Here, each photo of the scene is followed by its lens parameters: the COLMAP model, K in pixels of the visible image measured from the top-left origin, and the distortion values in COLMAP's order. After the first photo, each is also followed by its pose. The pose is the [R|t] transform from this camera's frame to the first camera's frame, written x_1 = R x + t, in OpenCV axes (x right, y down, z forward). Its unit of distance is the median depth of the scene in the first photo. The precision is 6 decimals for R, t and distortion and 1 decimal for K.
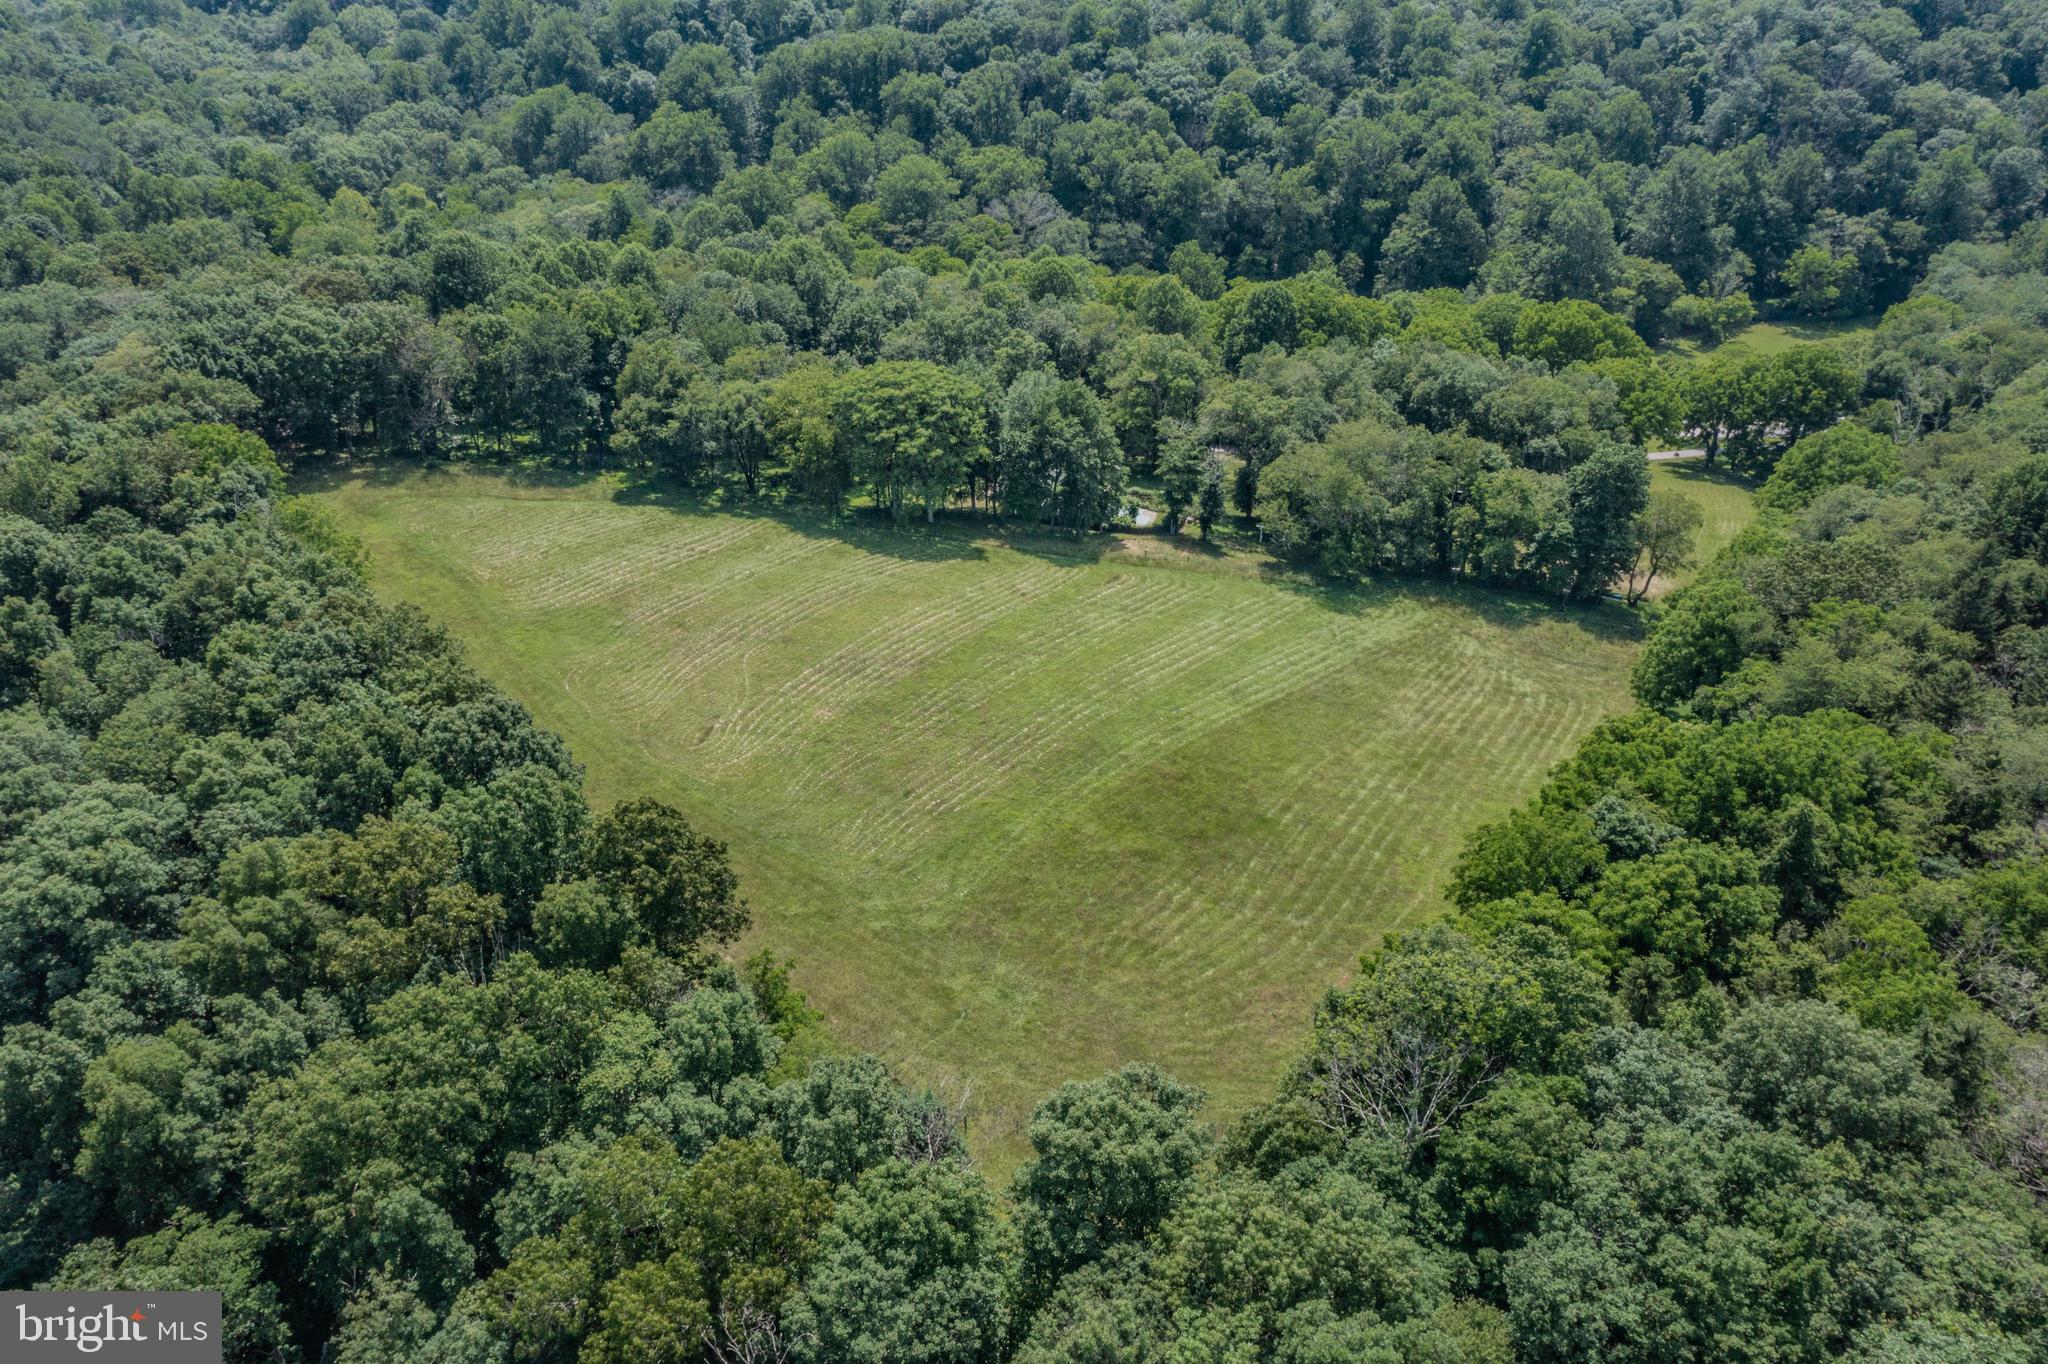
lens RADIAL K [[1631.9, 0, 1024.0], [0, 1631.9, 682.0], [0, 0, 1]] dist [0.002914, -0.000714]
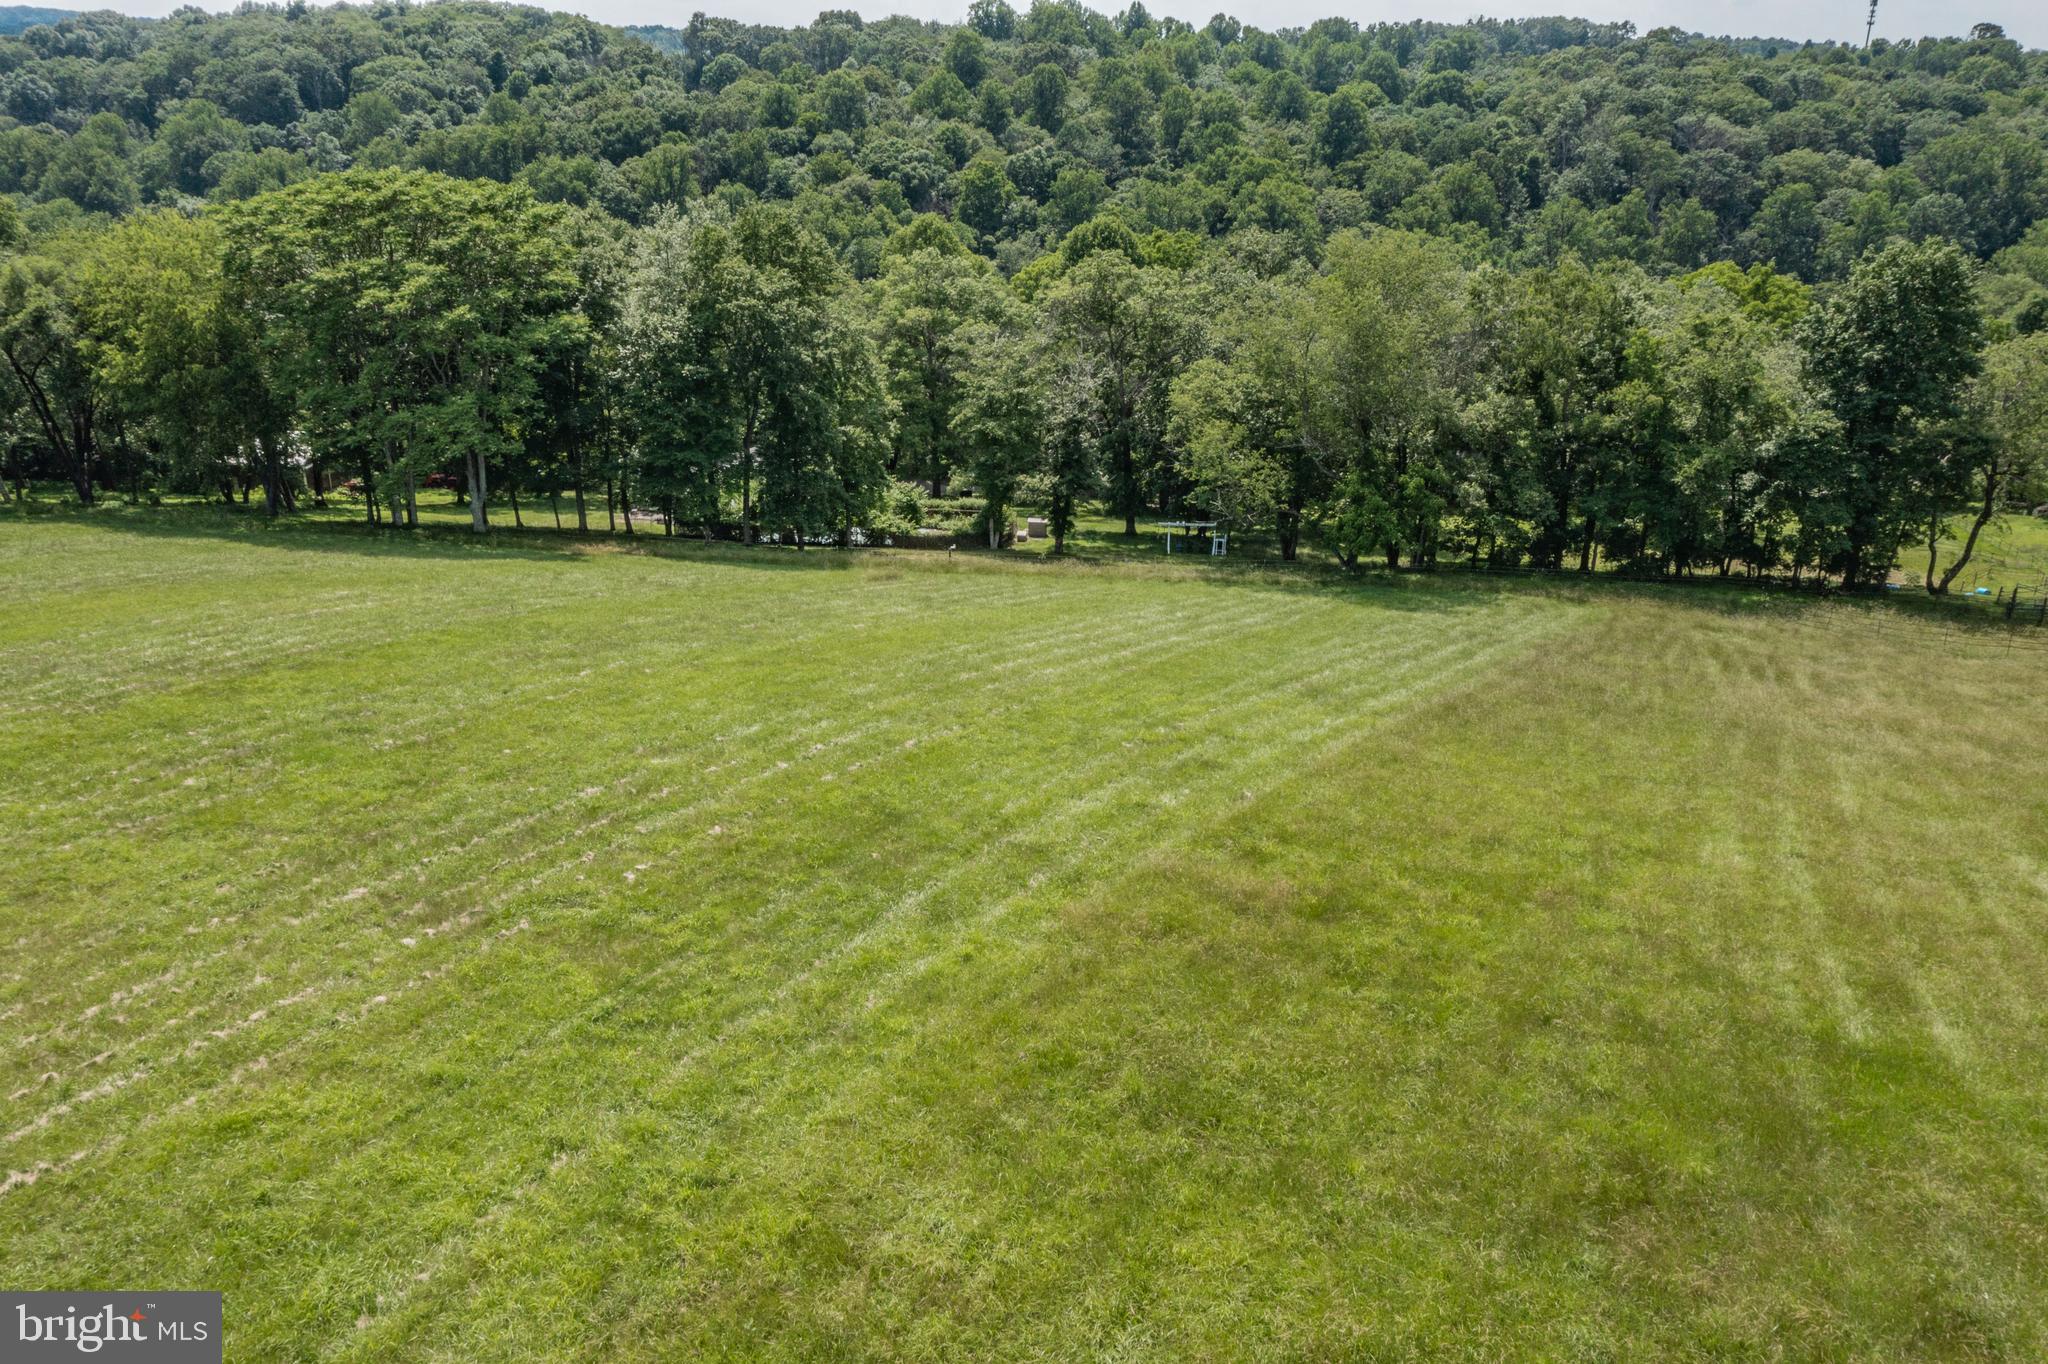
lens RADIAL K [[1631.9, 0, 1024.0], [0, 1631.9, 682.0], [0, 0, 1]] dist [0.002914, -0.000714]
pose [[0.985266, -0.061502, 0.159589, 0.010170], [0.091598, 0.977754, -0.188696, 0.025124], [-0.144434, 0.200533, 0.968982, 0.300829]]
